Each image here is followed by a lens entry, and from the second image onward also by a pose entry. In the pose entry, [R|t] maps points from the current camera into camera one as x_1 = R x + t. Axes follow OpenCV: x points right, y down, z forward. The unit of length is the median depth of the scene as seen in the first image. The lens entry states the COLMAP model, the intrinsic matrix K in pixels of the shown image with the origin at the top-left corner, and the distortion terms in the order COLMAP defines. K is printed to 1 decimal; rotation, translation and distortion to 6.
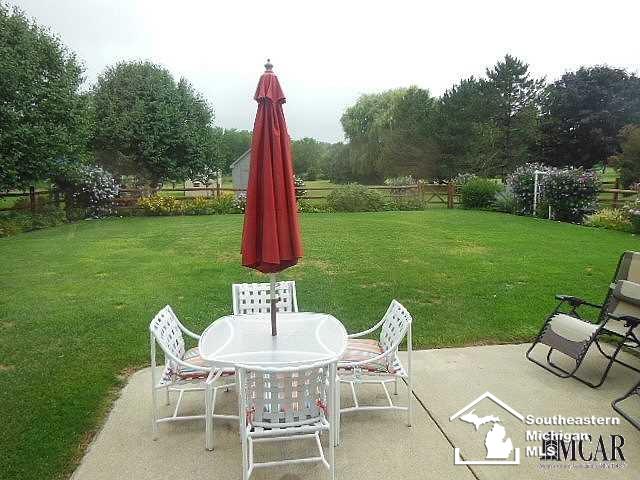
lens RADIAL K [[476.6, 0, 321.6], [0, 476.6, 240.2], [0, 0, 1]] dist [0.006750, 0.046893]
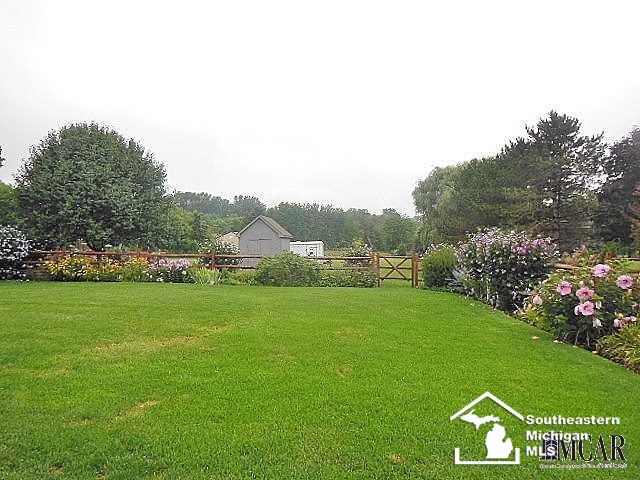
lens RADIAL K [[476.6, 0, 321.6], [0, 476.6, 240.2], [0, 0, 1]] dist [0.006750, 0.046893]
pose [[0.970734, 0.018234, -0.239463, 0.201458], [-0.056315, 0.986595, -0.153165, -0.009041], [0.233460, 0.162168, 0.958748, 0.132245]]
